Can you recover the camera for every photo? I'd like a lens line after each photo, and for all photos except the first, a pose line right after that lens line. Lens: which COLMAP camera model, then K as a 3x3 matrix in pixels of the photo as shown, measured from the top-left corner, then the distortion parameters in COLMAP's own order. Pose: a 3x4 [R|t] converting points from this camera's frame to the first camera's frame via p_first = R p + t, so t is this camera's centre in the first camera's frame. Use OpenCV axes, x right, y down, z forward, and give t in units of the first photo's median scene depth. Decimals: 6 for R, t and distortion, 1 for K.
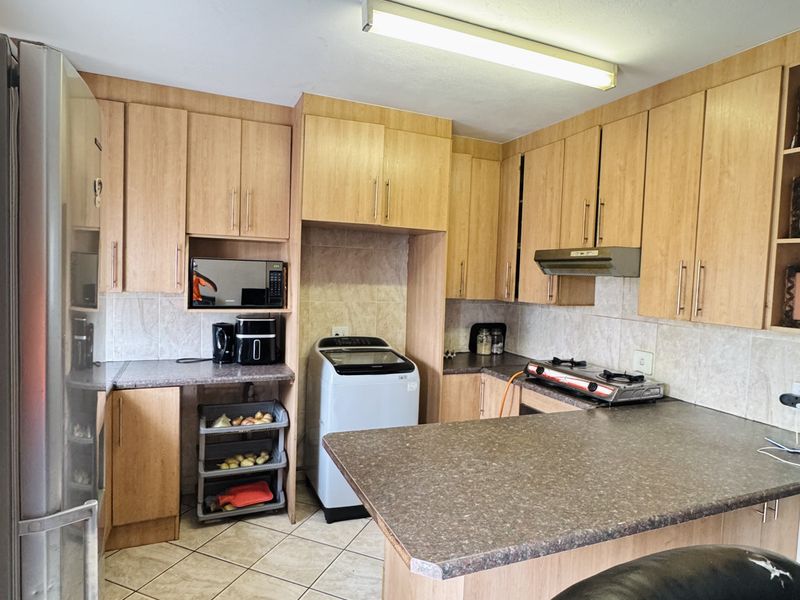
lens RADIAL K [[478.7, 0, 400.0], [0, 478.7, 300.0], [0, 0, 1]] dist [-0.011252, 0.000232]
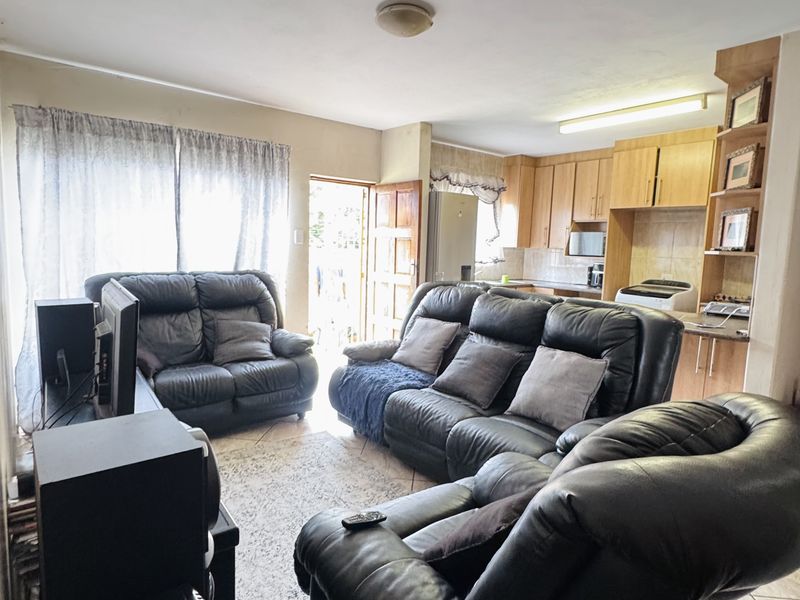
lens RADIAL K [[478.7, 0, 400.0], [0, 478.7, 300.0], [0, 0, 1]] dist [-0.011252, 0.000232]
pose [[0.270060, 0.082224, -0.959326, 1.308706], [-0.076444, 0.995033, 0.063764, 0.123964], [0.959804, 0.056114, 0.275004, -0.273796]]
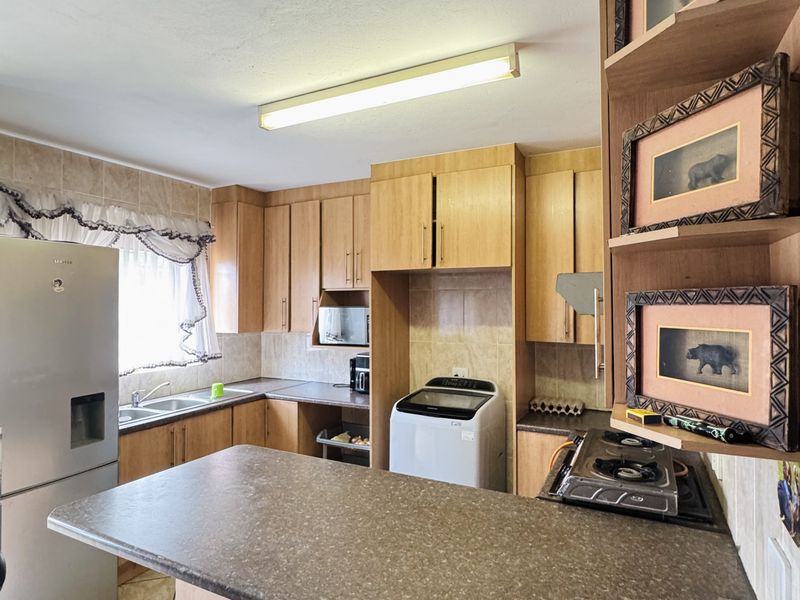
lens RADIAL K [[478.7, 0, 400.0], [0, 478.7, 300.0], [0, 0, 1]] dist [-0.011252, 0.000232]
pose [[0.641320, -0.044147, -0.766003, 0.678673], [-0.017815, 0.997217, -0.072388, -0.013698], [0.767067, 0.060070, 0.638749, 0.289625]]
